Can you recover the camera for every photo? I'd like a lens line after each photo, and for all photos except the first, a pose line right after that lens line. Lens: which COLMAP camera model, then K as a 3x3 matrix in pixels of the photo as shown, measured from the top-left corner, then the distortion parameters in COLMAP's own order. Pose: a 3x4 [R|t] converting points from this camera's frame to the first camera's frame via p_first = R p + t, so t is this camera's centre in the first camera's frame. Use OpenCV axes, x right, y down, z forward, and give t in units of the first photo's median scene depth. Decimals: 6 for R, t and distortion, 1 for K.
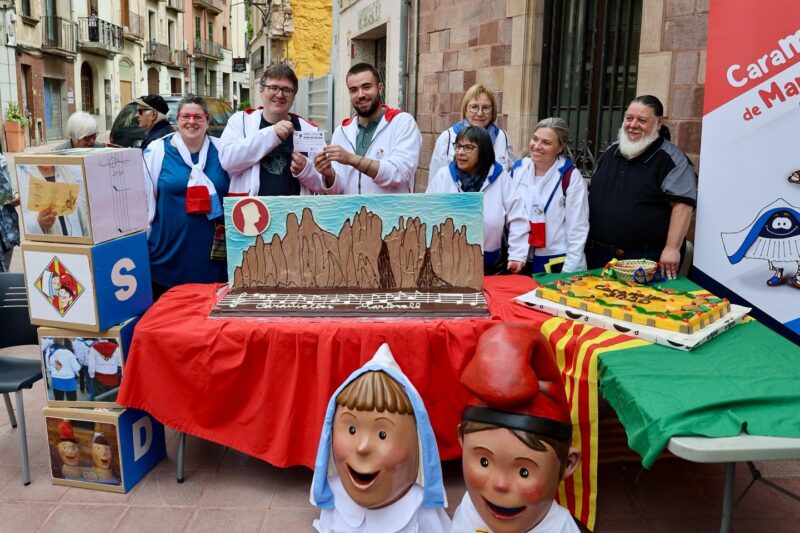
lens RADIAL K [[638.0, 0, 399.4], [0, 638.0, 264.8], [0, 0, 1]] dist [-0.034300, 0.000729]
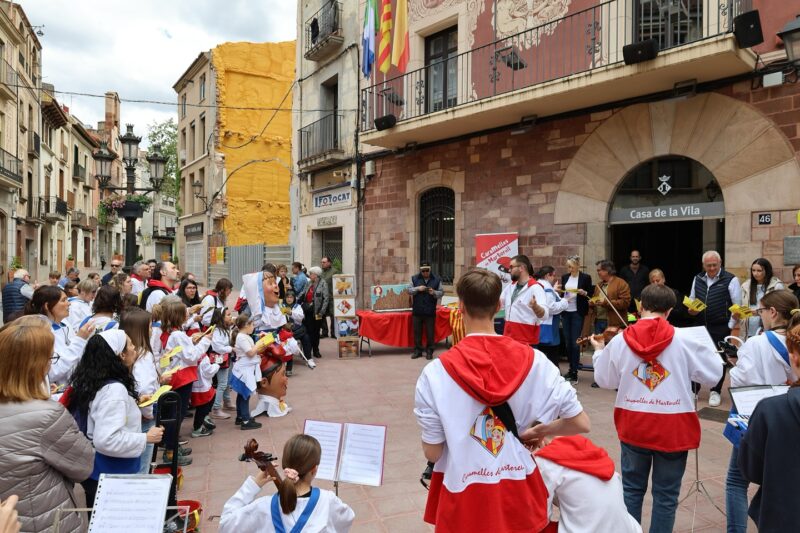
lens RADIAL K [[638.0, 0, 400.3], [0, 638.0, 265.7], [0, 0, 1]] dist [-0.034300, 0.000729]
pose [[0.929597, -0.010941, 0.368415, -0.812905], [0.092369, 0.974577, -0.204126, 0.308130], [-0.356816, 0.223785, 0.906975, -1.393982]]
